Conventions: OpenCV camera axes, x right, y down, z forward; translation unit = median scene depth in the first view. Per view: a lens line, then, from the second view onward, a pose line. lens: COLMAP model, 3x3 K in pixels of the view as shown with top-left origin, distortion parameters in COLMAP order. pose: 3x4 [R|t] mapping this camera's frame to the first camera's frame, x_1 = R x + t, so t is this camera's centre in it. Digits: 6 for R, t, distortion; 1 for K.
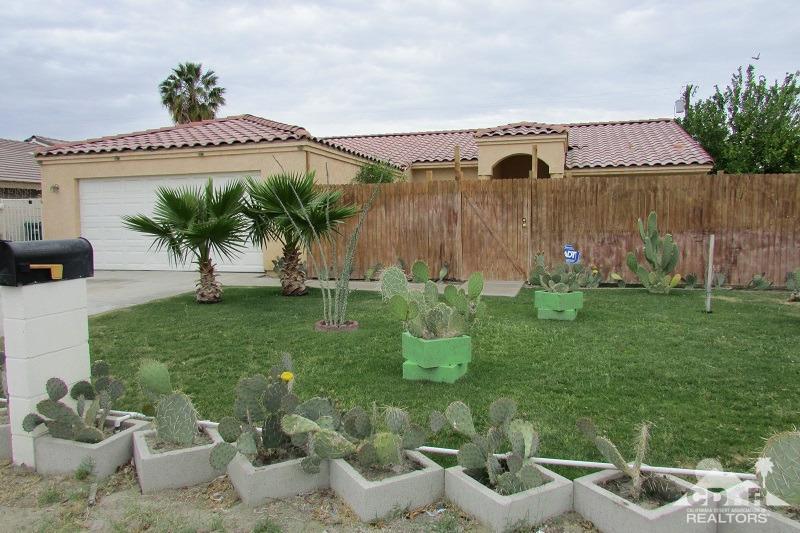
lens RADIAL K [[570.4, 0, 405.5], [0, 570.4, 260.6], [0, 0, 1]] dist [-0.029560, 0.009156]
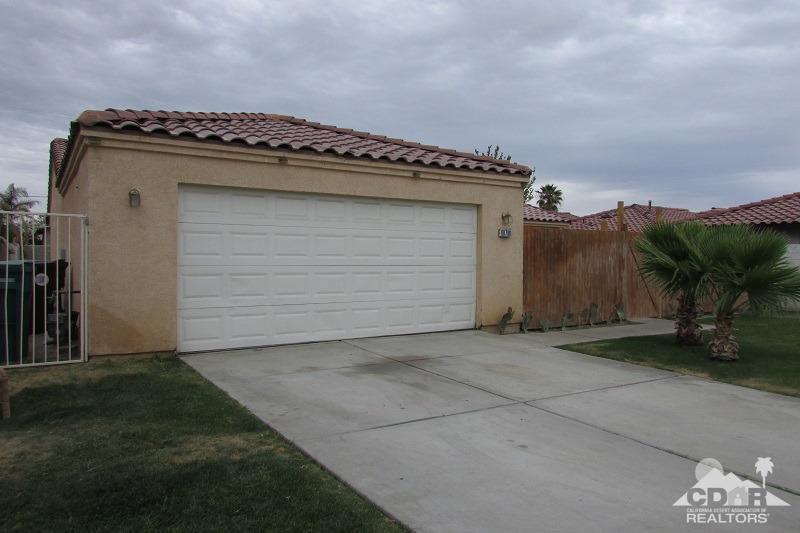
lens RADIAL K [[570.4, 0, 400.3], [0, 570.4, 266.3], [0, 0, 1]] dist [-0.029560, 0.009156]
pose [[0.649847, 0.001102, 0.760064, -0.934052], [0.036050, 0.998829, -0.032270, -0.045732], [-0.759210, 0.048370, 0.649046, 0.541568]]
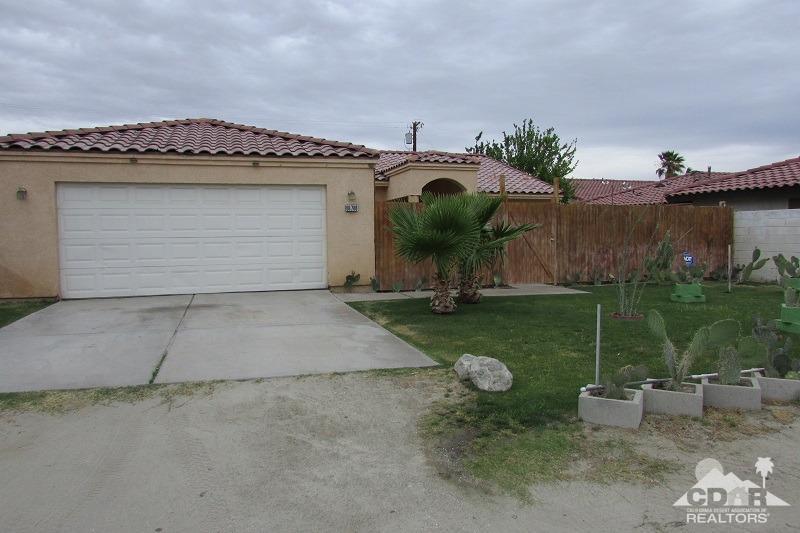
lens RADIAL K [[570.4, 0, 401.0], [0, 570.4, 269.6], [0, 0, 1]] dist [-0.029560, 0.009156]
pose [[0.830741, -0.034055, 0.555616, -0.682152], [0.038671, 0.999246, 0.003428, -0.010234], [-0.555314, 0.018638, 0.831432, 0.106027]]
